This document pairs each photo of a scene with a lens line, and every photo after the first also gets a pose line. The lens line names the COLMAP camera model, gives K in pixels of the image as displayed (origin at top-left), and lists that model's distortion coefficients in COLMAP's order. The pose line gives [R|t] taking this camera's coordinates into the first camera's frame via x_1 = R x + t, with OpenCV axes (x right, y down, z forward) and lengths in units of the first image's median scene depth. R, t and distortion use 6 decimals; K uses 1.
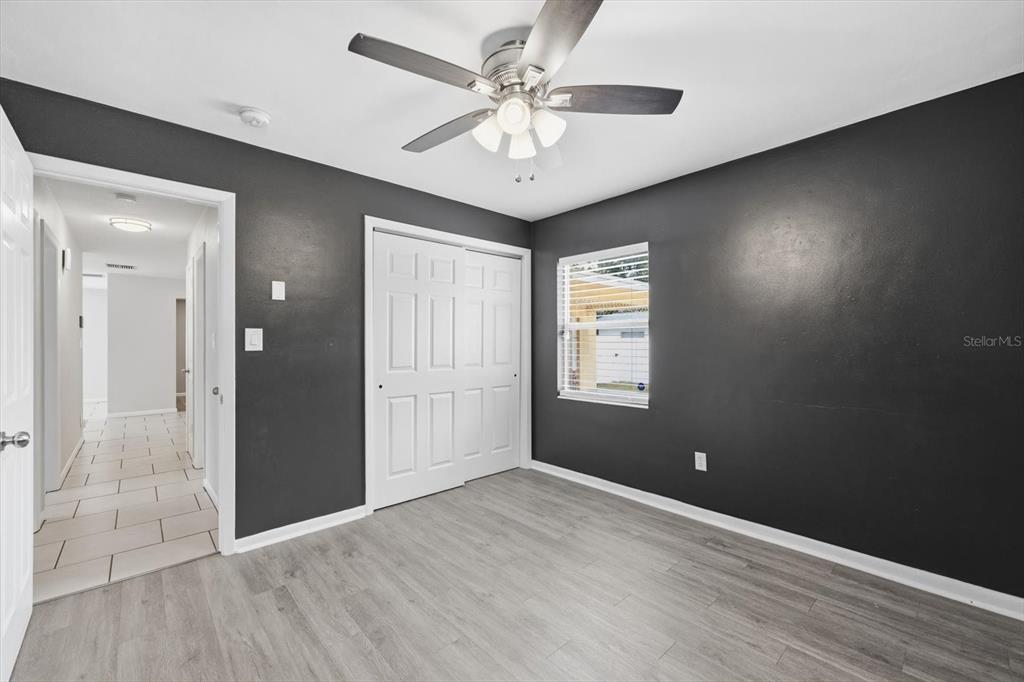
lens RADIAL K [[420.3, 0, 512.0], [0, 420.3, 341.0], [0, 0, 1]] dist [0.000709, 0.000238]
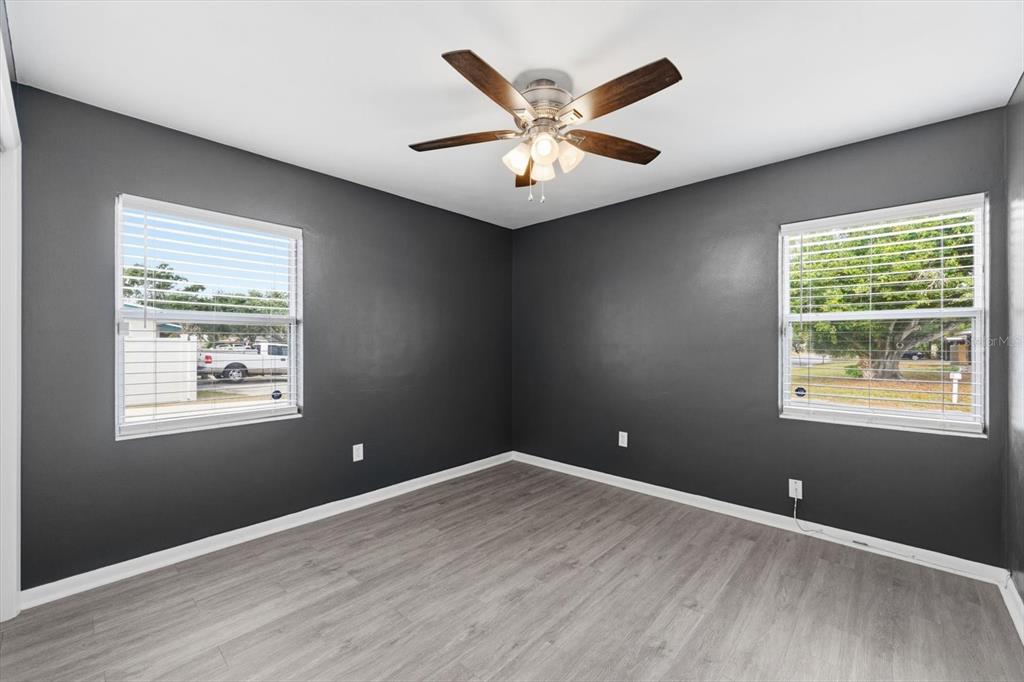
lens RADIAL K [[420.3, 0, 512.0], [0, 420.3, 341.0], [0, 0, 1]] dist [0.000709, 0.000238]
pose [[-0.091984, 0.008802, 0.995722, -0.780016], [-0.002218, 0.999957, -0.009044, 0.011274], [-0.995758, -0.003040, -0.091961, 0.829113]]
